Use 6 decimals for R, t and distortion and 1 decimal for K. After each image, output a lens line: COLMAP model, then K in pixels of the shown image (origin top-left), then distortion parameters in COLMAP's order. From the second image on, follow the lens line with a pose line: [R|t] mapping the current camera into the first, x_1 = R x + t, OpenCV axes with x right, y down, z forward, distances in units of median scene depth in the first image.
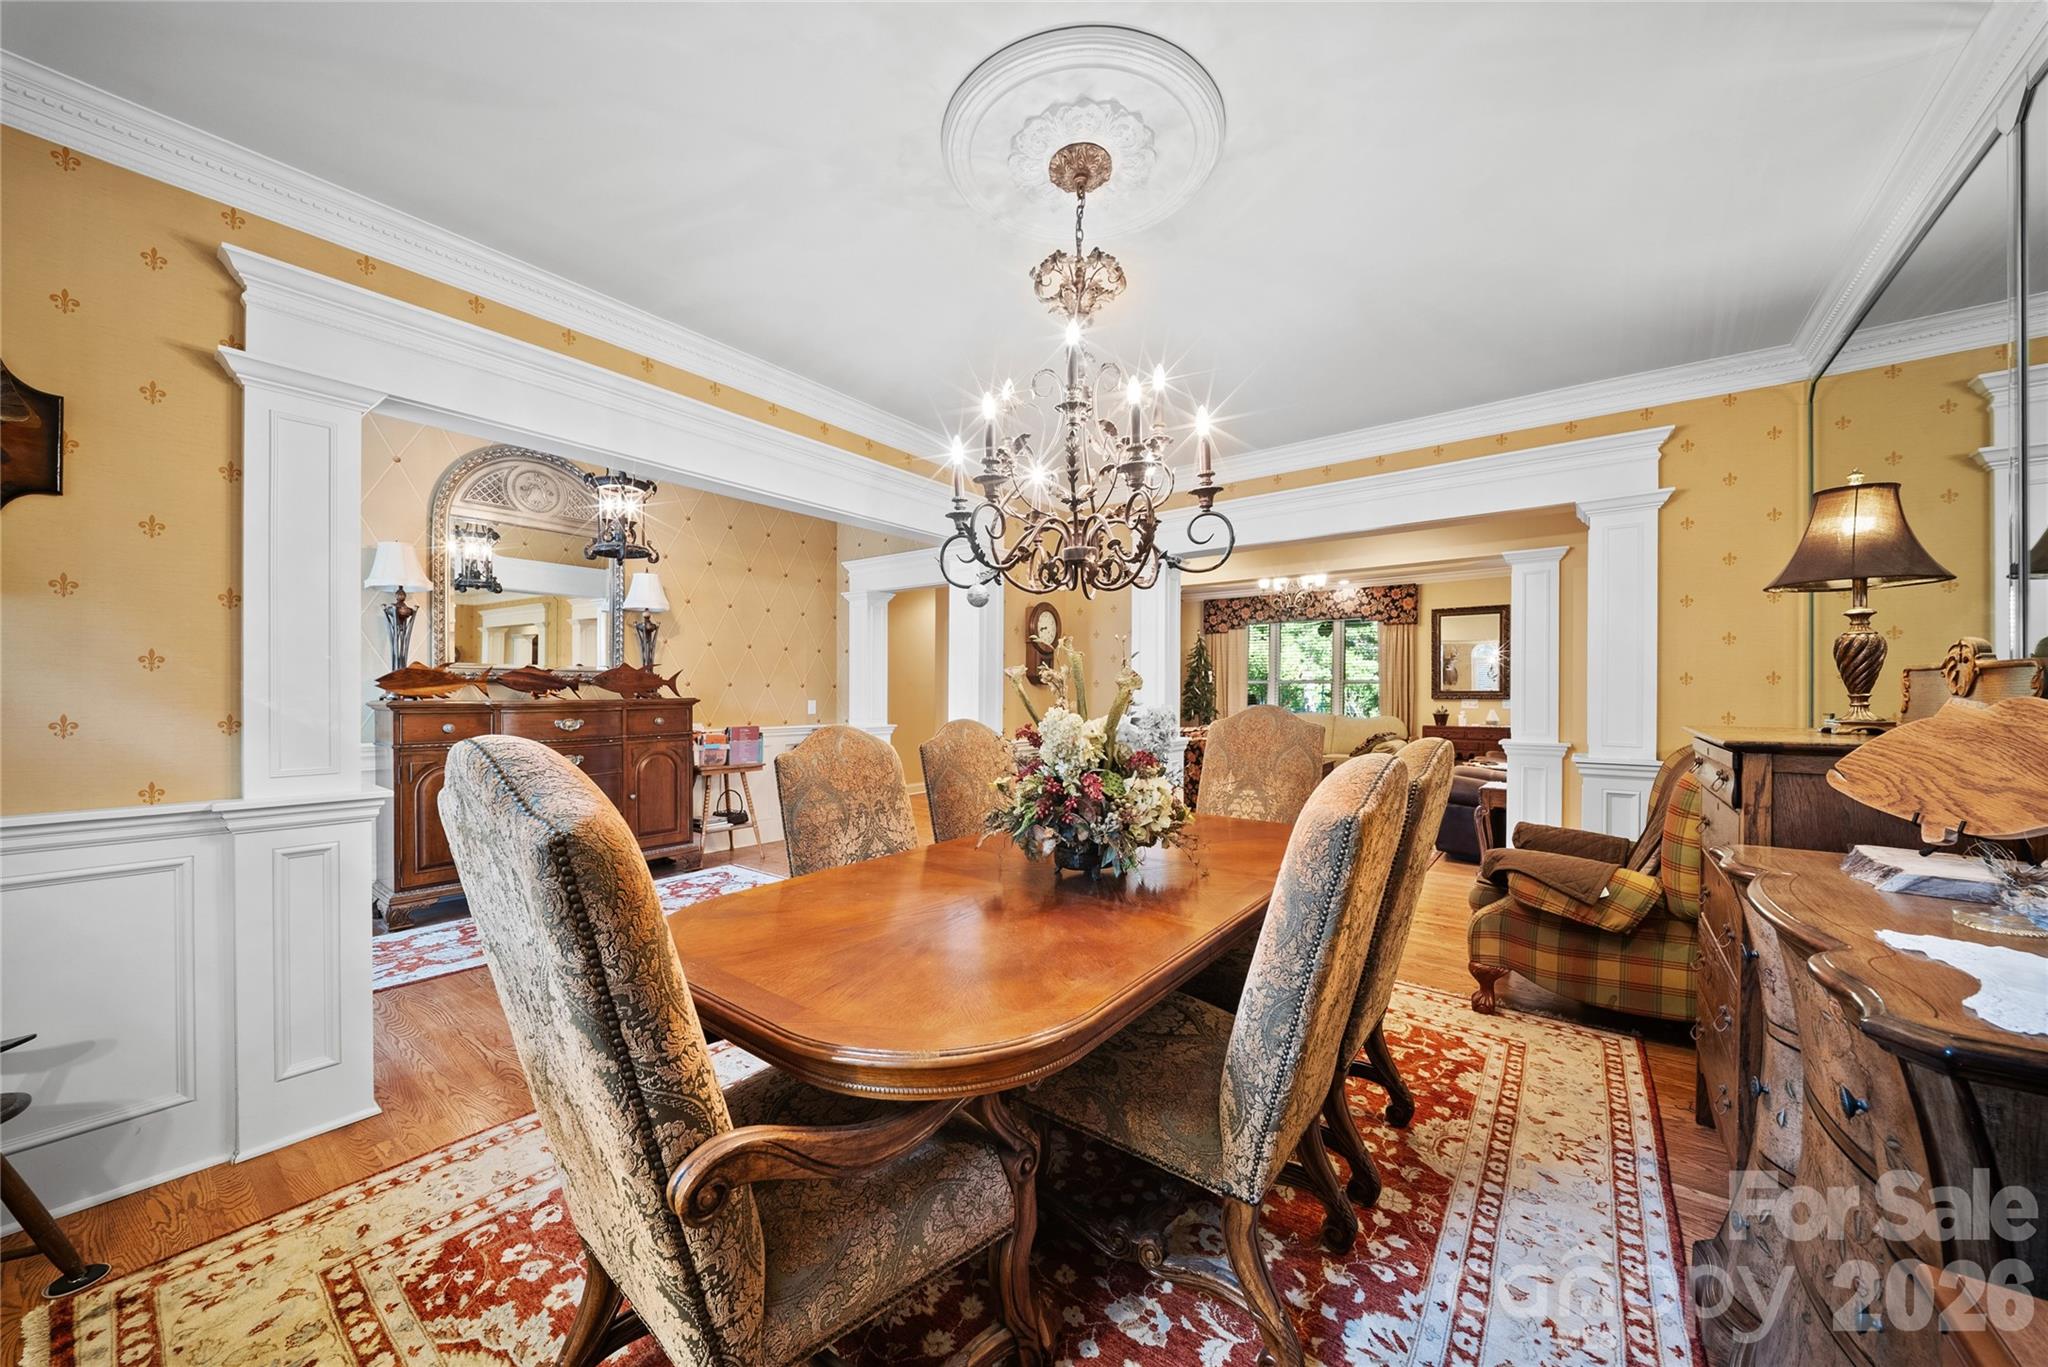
lens RADIAL K [[720.5, 0, 1023.7], [0, 720.5, 670.4], [0, 0, 1]] dist [0.001422, -0.003248]
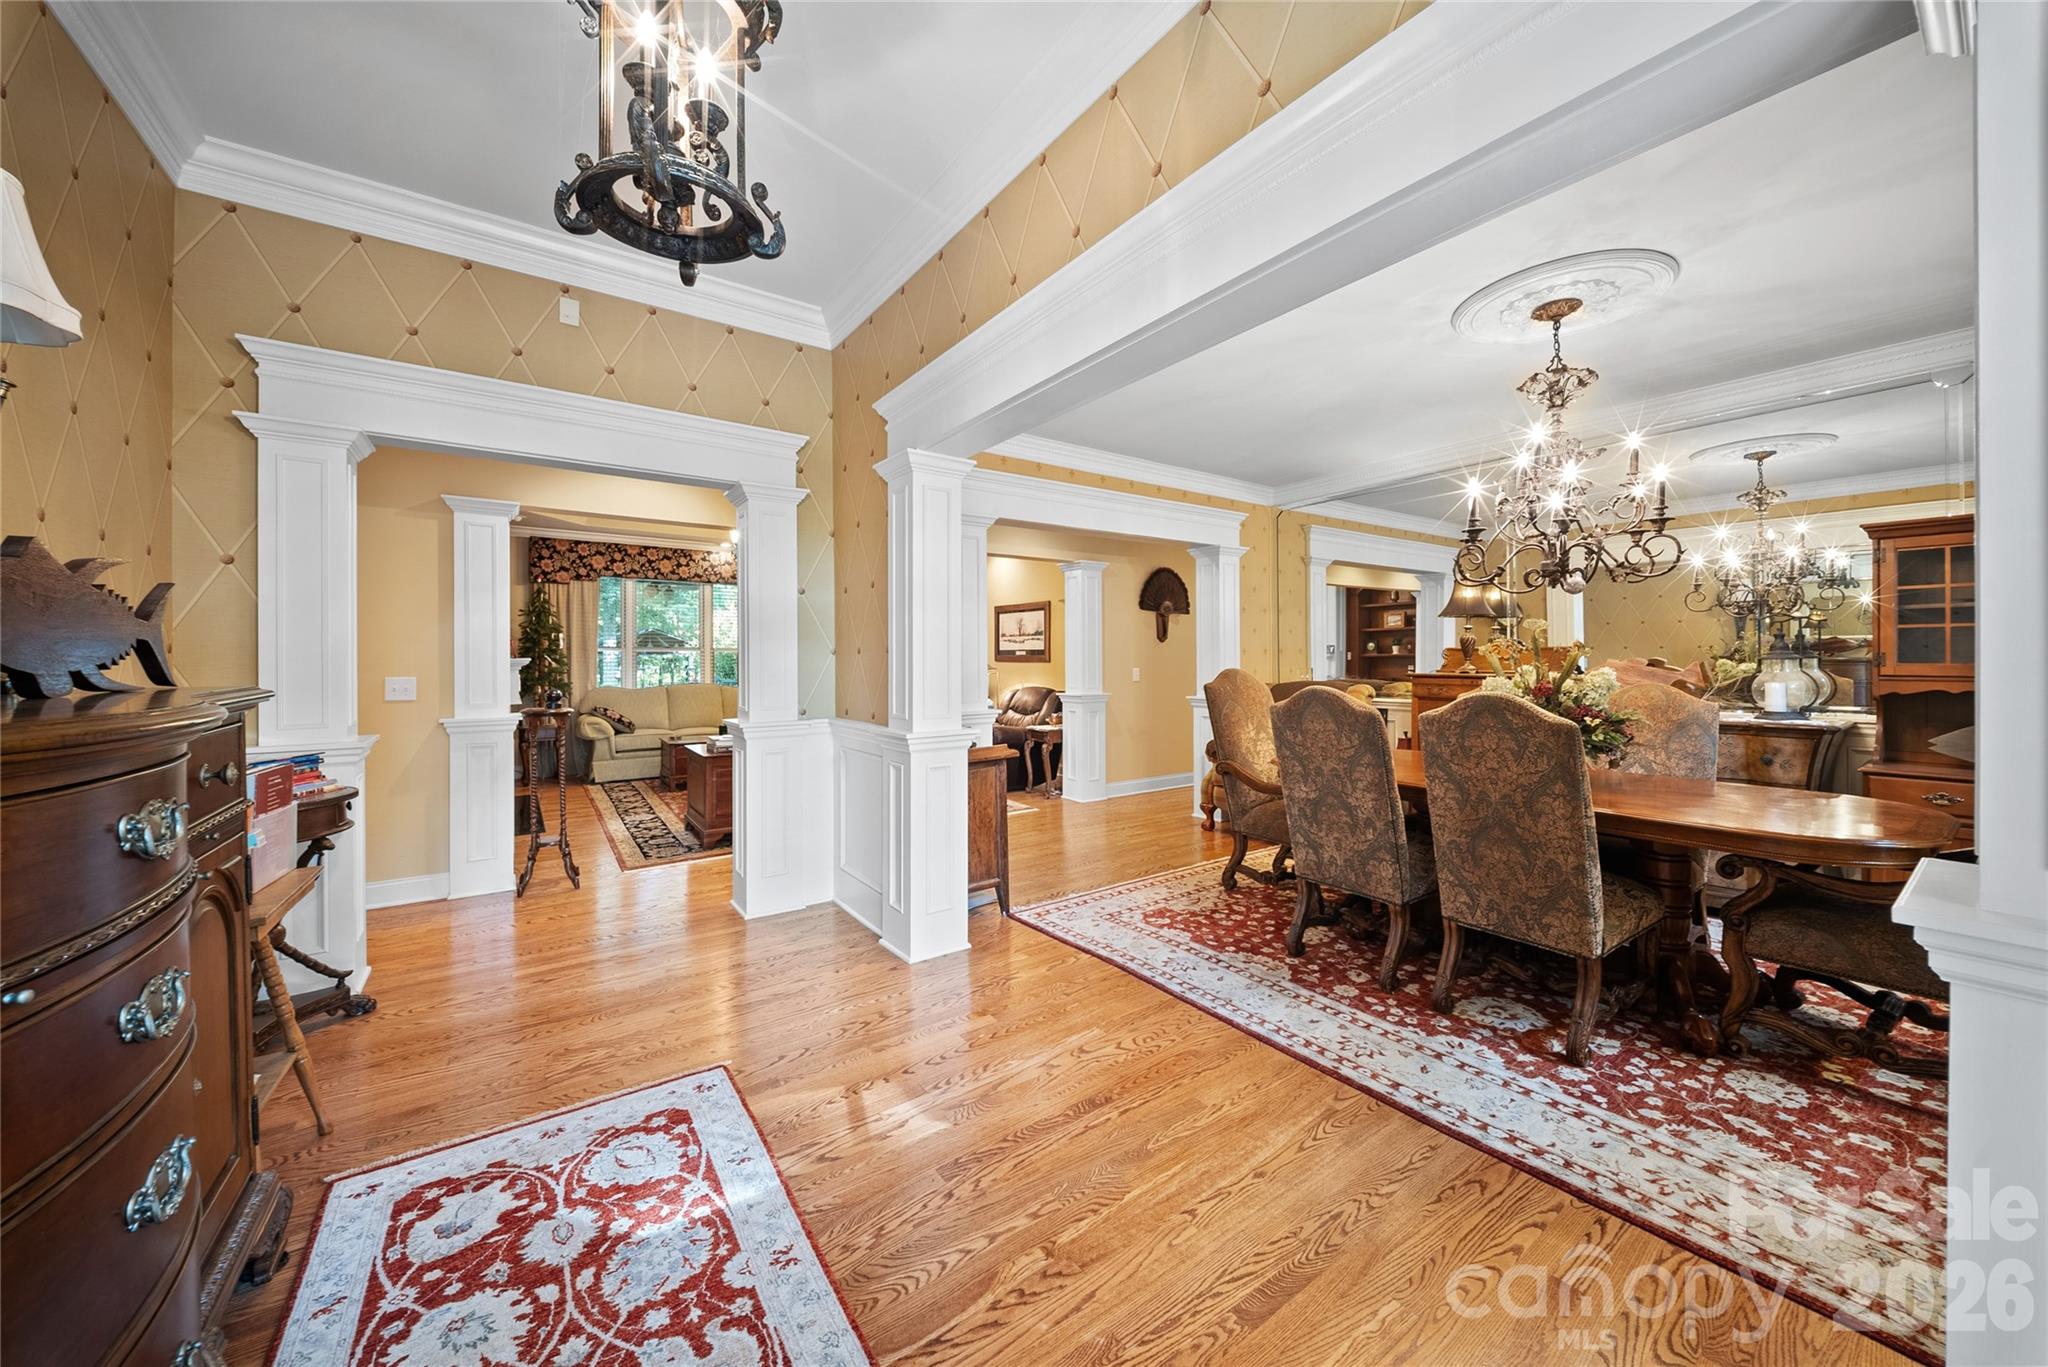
lens RADIAL K [[723.0, 0, 1032.0], [0, 723.0, 660.0], [0, 0, 1]] dist [0.011670, -0.000300]
pose [[0.292074, -0.003635, 0.956389, -0.813982], [-0.024174, 0.999645, 0.011182, 0.020936], [-0.956090, -0.026386, 0.291882, 0.765750]]
